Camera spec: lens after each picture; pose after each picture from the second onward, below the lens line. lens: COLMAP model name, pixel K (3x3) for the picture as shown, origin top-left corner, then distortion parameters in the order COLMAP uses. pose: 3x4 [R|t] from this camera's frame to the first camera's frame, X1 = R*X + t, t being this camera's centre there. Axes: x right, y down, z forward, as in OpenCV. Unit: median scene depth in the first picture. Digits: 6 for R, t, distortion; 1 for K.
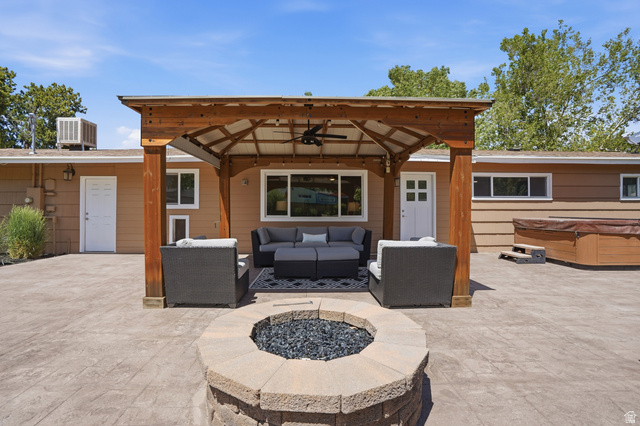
lens RADIAL K [[307.6, 0, 322.9], [0, 307.6, 211.0], [0, 0, 1]] dist [-0.032412, 0.000855]
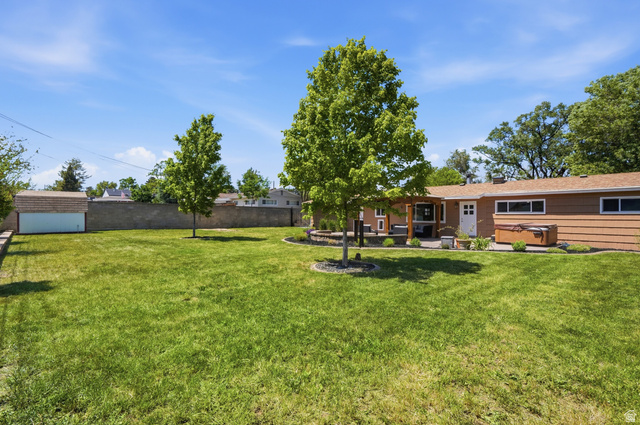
lens RADIAL K [[307.6, 0, 322.9], [0, 307.6, 210.5], [0, 0, 1]] dist [-0.032412, 0.000855]
pose [[0.647726, -0.007754, -0.761834, 1.279859], [-0.008581, 0.999811, -0.017472, -0.014103], [0.761825, 0.017855, 0.647537, -1.170515]]
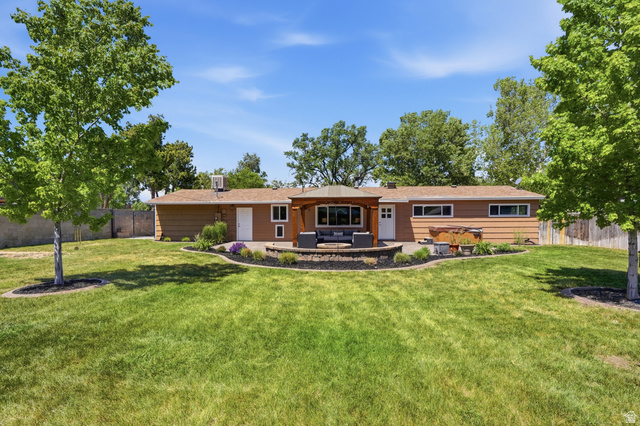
lens RADIAL K [[308.1, 0, 314.0], [0, 308.1, 214.4], [0, 0, 1]] dist [-0.052817, 0.026036]
pose [[0.990748, -0.006133, -0.135578, 0.093442], [0.005027, 0.999951, -0.008504, -0.041546], [0.135623, 0.007743, 0.990730, -1.224023]]
